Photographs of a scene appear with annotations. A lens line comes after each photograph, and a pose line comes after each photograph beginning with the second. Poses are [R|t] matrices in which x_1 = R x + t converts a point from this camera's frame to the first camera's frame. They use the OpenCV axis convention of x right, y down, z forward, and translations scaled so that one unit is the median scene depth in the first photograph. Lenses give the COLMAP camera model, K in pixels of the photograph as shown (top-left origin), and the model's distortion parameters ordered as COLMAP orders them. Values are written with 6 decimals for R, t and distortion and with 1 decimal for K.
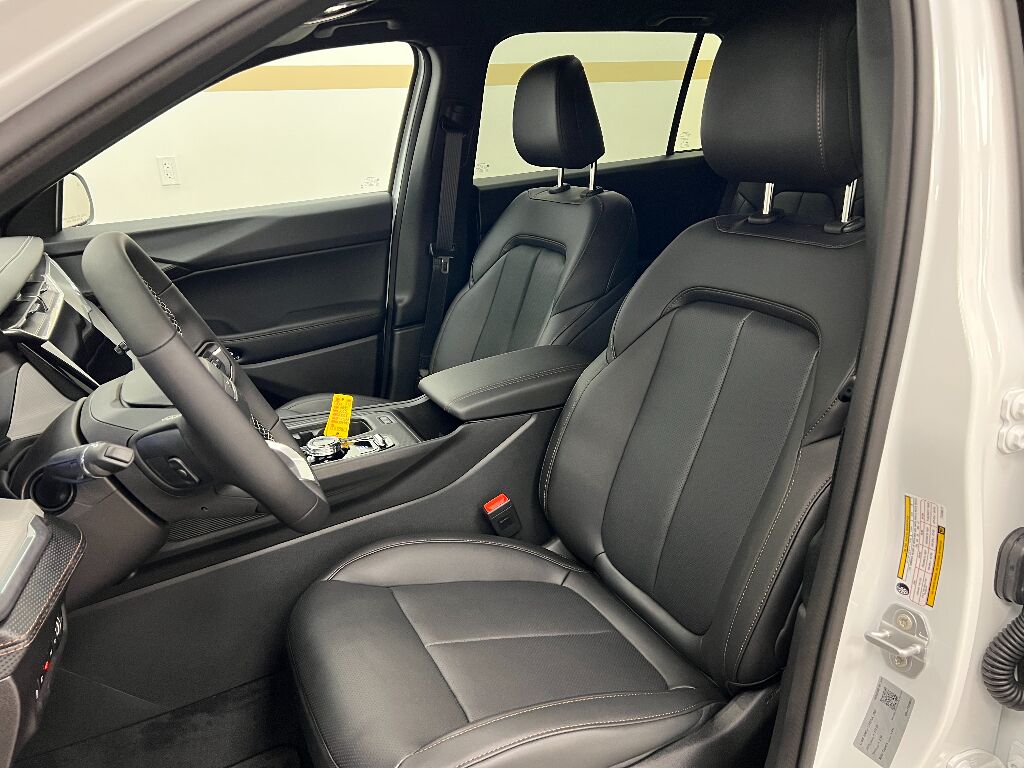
lens RADIAL K [[781.7, 0, 505.0], [0, 781.7, 380.8], [0, 0, 1]] dist [0.076087, -0.088733]
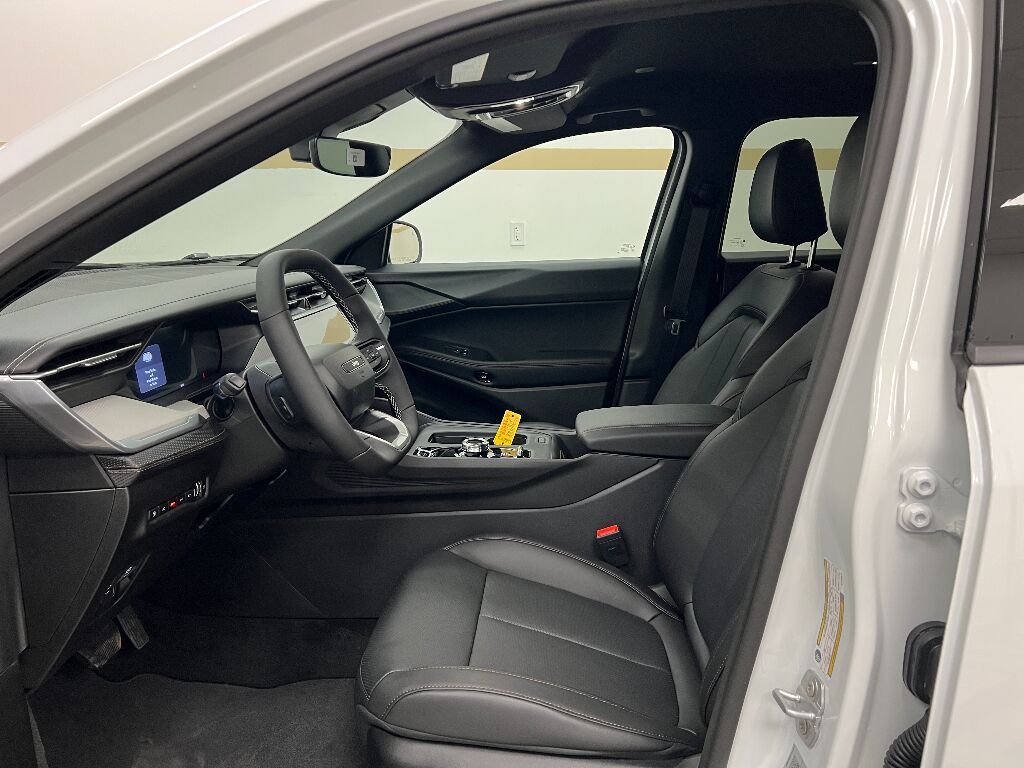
lens RADIAL K [[781.7, 0, 505.0], [0, 781.7, 380.8], [0, 0, 1]] dist [0.076087, -0.088733]
pose [[0.865806, 0.152879, -0.476453, 0.265532], [-0.198685, 0.978939, -0.046937, 0.022615], [0.459242, 0.135303, 0.877946, -0.041354]]
